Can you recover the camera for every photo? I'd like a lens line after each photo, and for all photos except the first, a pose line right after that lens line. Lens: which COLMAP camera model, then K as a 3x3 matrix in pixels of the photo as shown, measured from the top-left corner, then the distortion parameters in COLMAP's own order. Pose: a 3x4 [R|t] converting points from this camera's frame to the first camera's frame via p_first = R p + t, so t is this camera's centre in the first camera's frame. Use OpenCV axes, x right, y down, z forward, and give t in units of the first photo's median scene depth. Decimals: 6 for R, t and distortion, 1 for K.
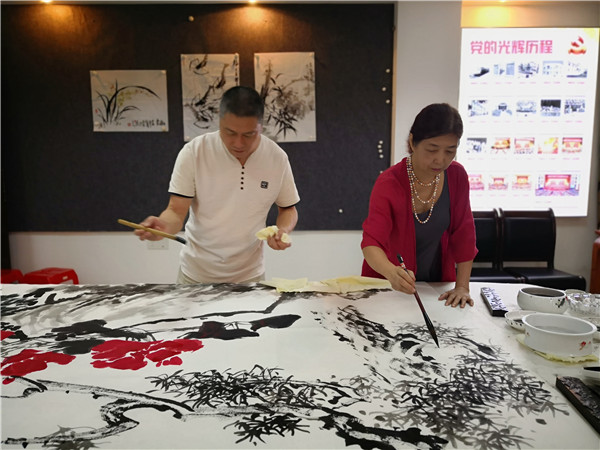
lens RADIAL K [[485.4, 0, 295.9], [0, 485.4, 224.5], [0, 0, 1]] dist [0.011652, -0.032742]
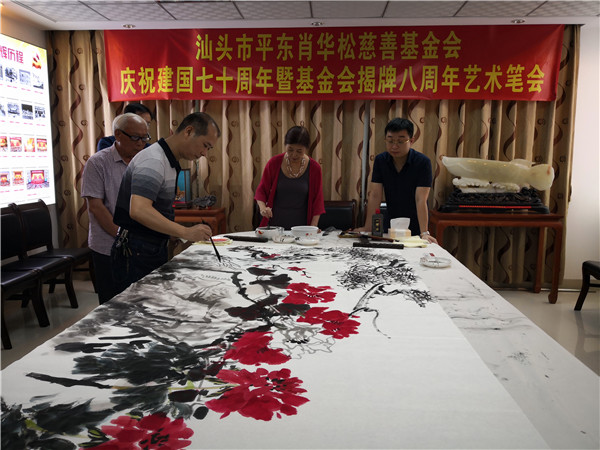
lens RADIAL K [[485.4, 0, 294.1], [0, 485.4, 227.9], [0, 0, 1]] dist [0.011652, -0.032742]
pose [[0.082008, -0.142986, 0.986321, -0.915448], [0.124853, 0.983332, 0.132172, -0.068882], [-0.988780, 0.112306, 0.098493, 0.463634]]
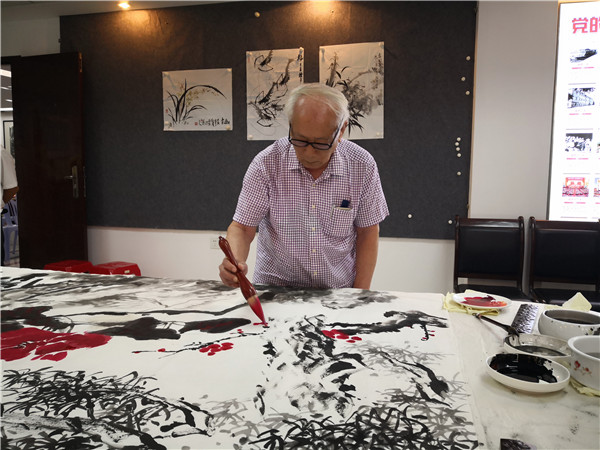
lens RADIAL K [[485.4, 0, 299.5], [0, 485.4, 224.4], [0, 0, 1]] dist [0.011652, -0.032742]
pose [[0.967906, 0.035632, -0.248774, 0.192207], [-0.041843, 0.998930, -0.019721, 0.021827], [0.247805, 0.029498, 0.968361, 0.129161]]
